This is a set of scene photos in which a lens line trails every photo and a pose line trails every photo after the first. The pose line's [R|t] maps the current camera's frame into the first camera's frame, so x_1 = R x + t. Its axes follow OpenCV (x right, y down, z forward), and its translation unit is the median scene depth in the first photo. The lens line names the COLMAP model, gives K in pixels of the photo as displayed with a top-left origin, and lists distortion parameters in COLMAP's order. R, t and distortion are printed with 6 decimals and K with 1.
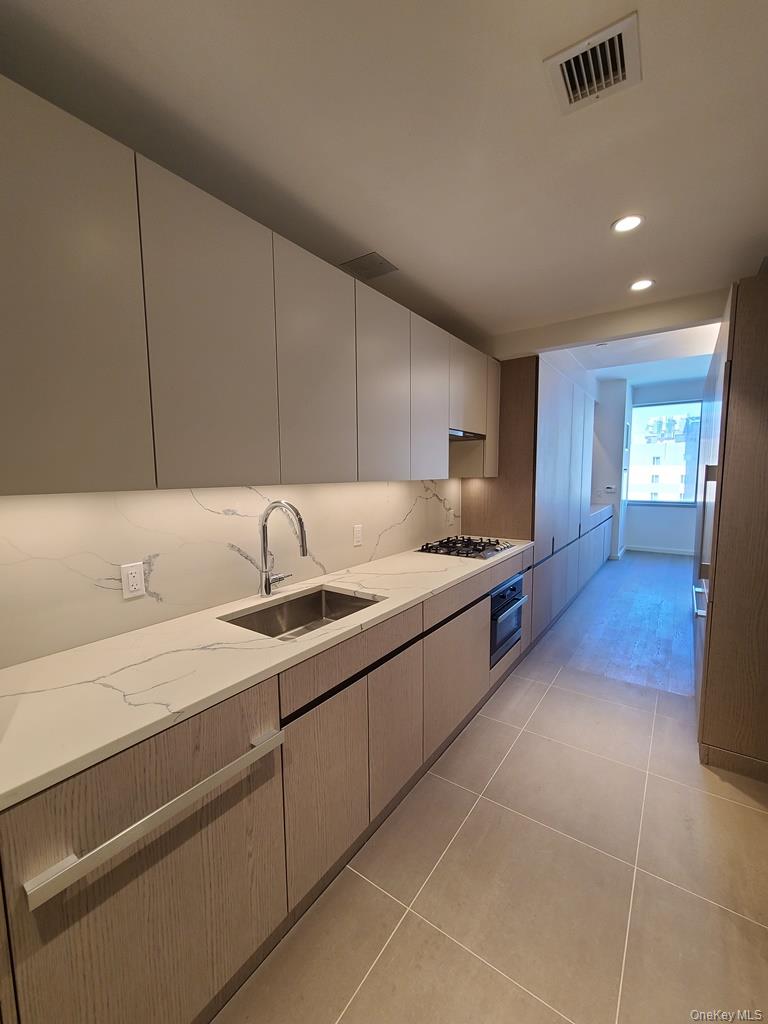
lens RADIAL K [[416.7, 0, 385.5], [0, 416.7, 514.7], [0, 0, 1]] dist [0.000389, 0.000048]
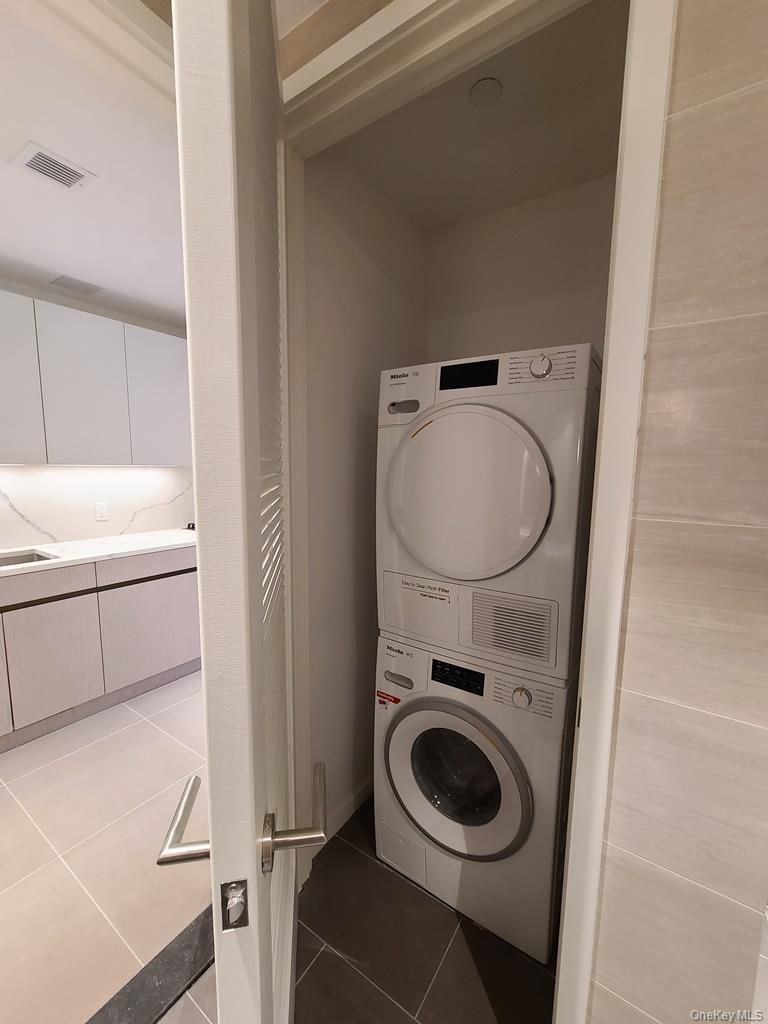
lens RADIAL K [[416.7, 0, 383.4], [0, 416.7, 515.0], [0, 0, 1]] dist [0.000389, 0.000048]
pose [[0.999766, 0.009790, 0.019310, 0.716355], [-0.009978, 0.999904, 0.009663, 0.039845], [-0.019213, -0.009853, 0.999767, -0.196693]]
